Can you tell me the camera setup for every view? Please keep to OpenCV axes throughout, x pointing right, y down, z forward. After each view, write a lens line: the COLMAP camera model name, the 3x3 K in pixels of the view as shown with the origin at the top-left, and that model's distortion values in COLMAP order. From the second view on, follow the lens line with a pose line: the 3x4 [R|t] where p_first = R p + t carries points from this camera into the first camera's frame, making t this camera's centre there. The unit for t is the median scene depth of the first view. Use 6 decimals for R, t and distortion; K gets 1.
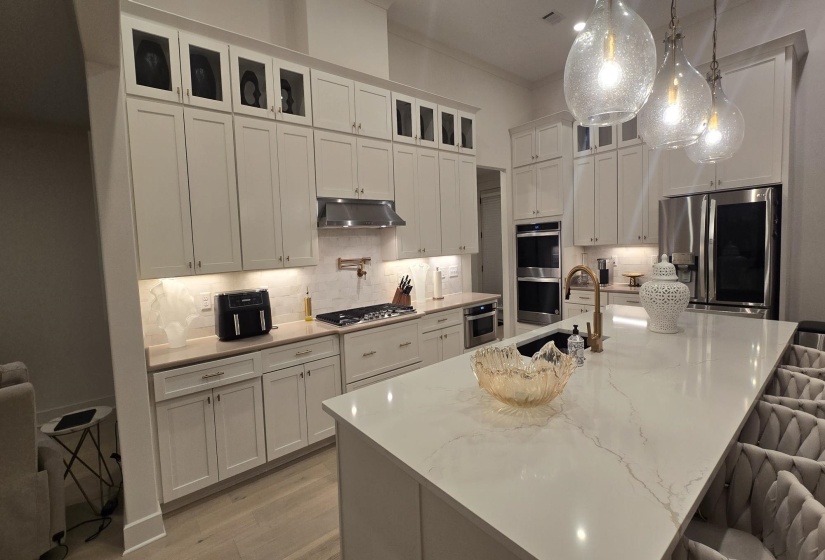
lens RADIAL K [[361.0, 0, 411.6], [0, 361.0, 253.4], [0, 0, 1]] dist [-0.002891, 0.000051]
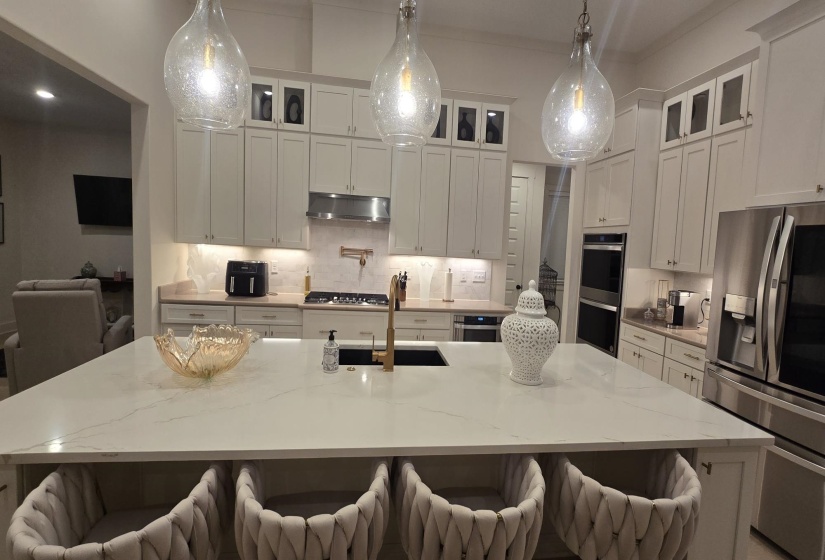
lens RADIAL K [[361.0, 0, 411.6], [0, 361.0, 253.4], [0, 0, 1]] dist [-0.002891, 0.000051]
pose [[0.847847, 0.119242, -0.516659, 0.658456], [-0.112806, 0.992643, 0.043981, -0.045375], [0.518102, 0.020993, 0.855061, 0.162538]]
